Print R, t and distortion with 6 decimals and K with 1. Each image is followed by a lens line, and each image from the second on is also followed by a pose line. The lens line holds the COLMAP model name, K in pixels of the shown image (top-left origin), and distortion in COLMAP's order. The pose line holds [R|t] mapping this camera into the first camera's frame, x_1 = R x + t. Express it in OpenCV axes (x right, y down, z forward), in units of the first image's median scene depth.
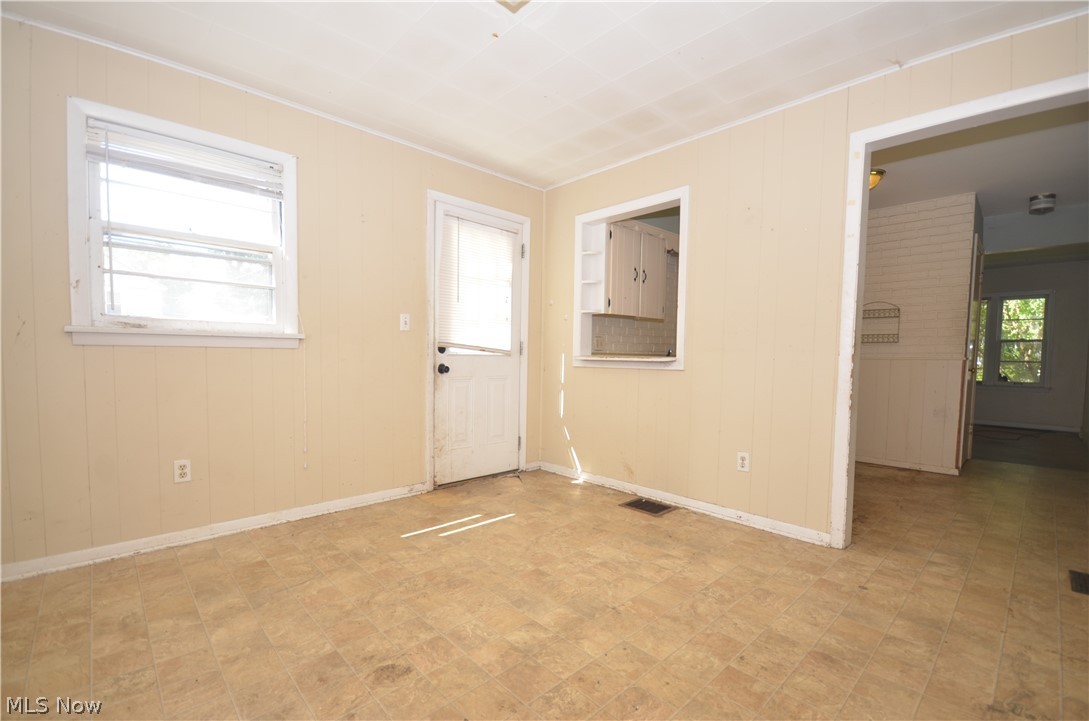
lens RADIAL K [[472.3, 0, 542.9], [0, 472.3, 381.5], [0, 0, 1]] dist [0.011969, -0.015116]
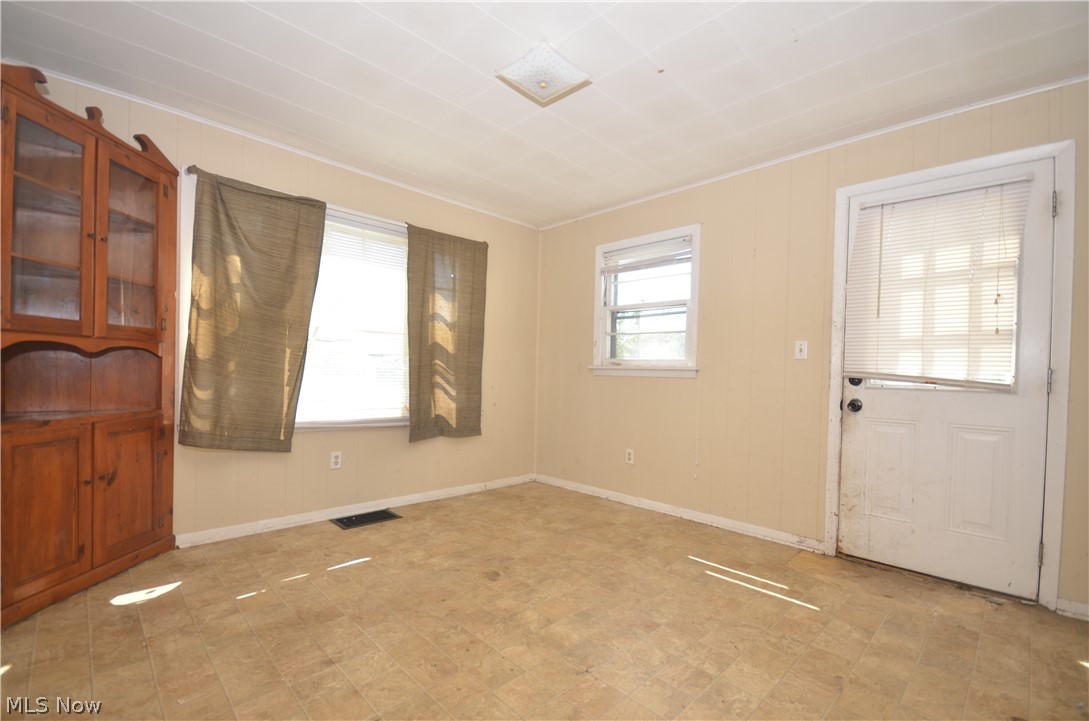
lens RADIAL K [[472.3, 0, 542.9], [0, 472.3, 381.5], [0, 0, 1]] dist [0.011969, -0.015116]
pose [[0.022411, 0.003853, -0.999741, 0.688939], [-0.082450, 0.996593, 0.001993, -0.031317], [0.996343, 0.082384, 0.022653, 0.580176]]
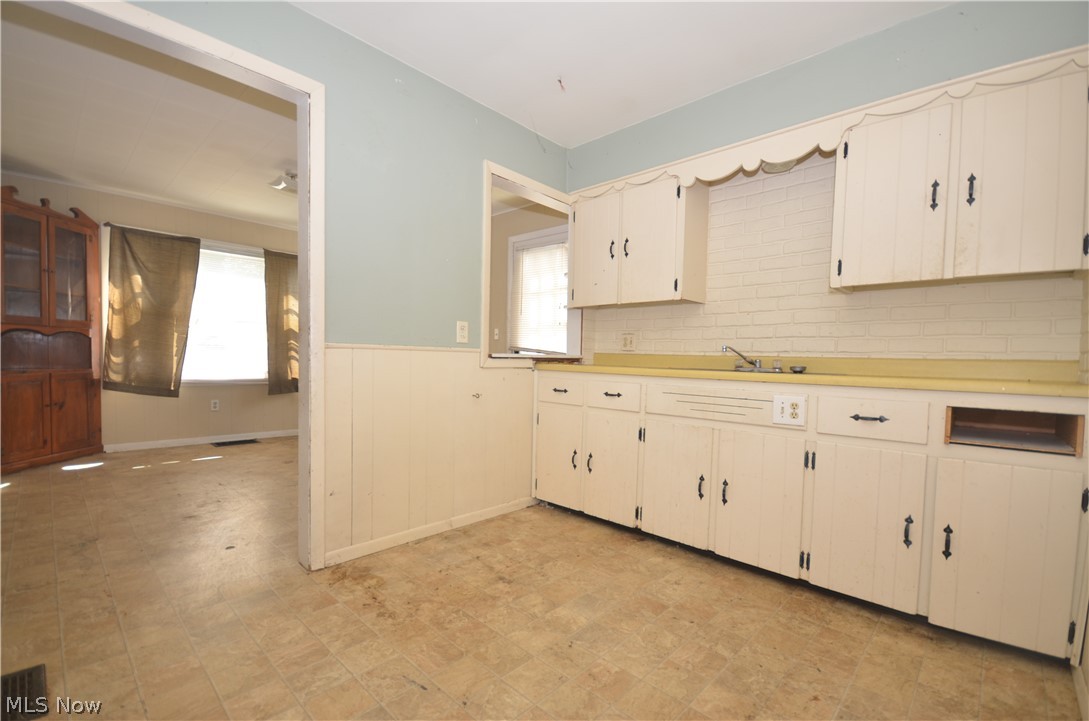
lens RADIAL K [[472.3, 0, 542.9], [0, 472.3, 381.5], [0, 0, 1]] dist [0.011969, -0.015116]
pose [[0.063056, 0.035143, -0.997391, 1.381591], [-0.081370, 0.996234, 0.029958, -0.038972], [0.994687, 0.079268, 0.065678, 1.231573]]
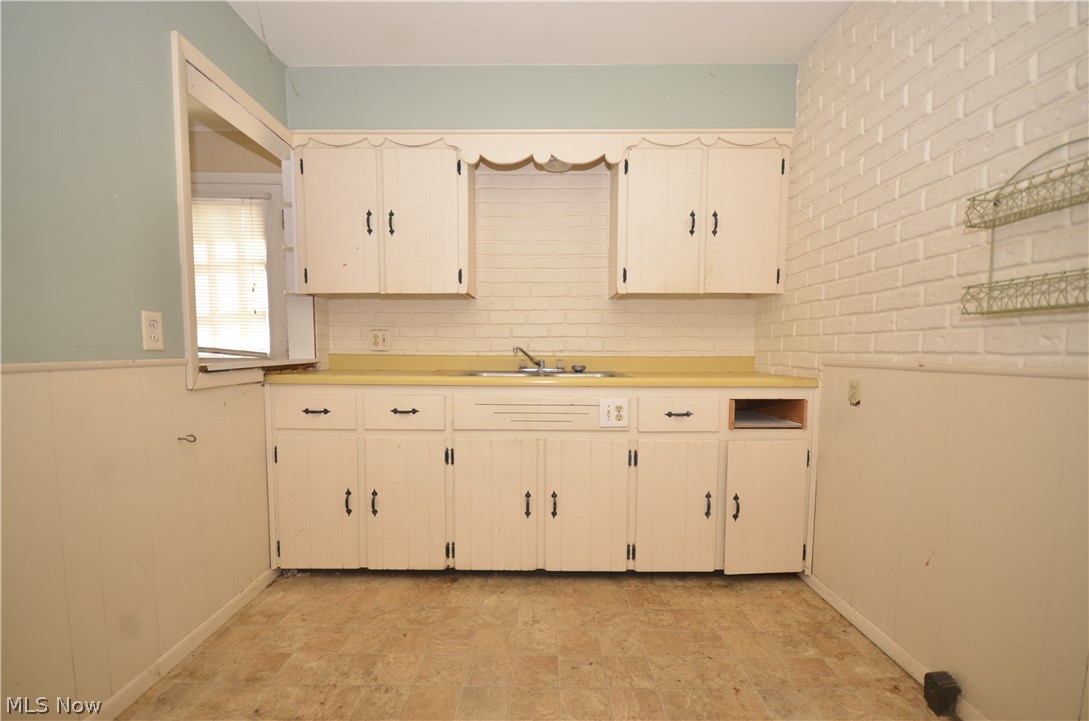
lens RADIAL K [[472.3, 0, 542.9], [0, 472.3, 381.5], [0, 0, 1]] dist [0.011969, -0.015116]
pose [[0.730300, 0.035887, -0.682183, 1.093851], [-0.032817, 0.999309, 0.017439, -0.063978], [0.682338, 0.009652, 0.730973, 1.028157]]
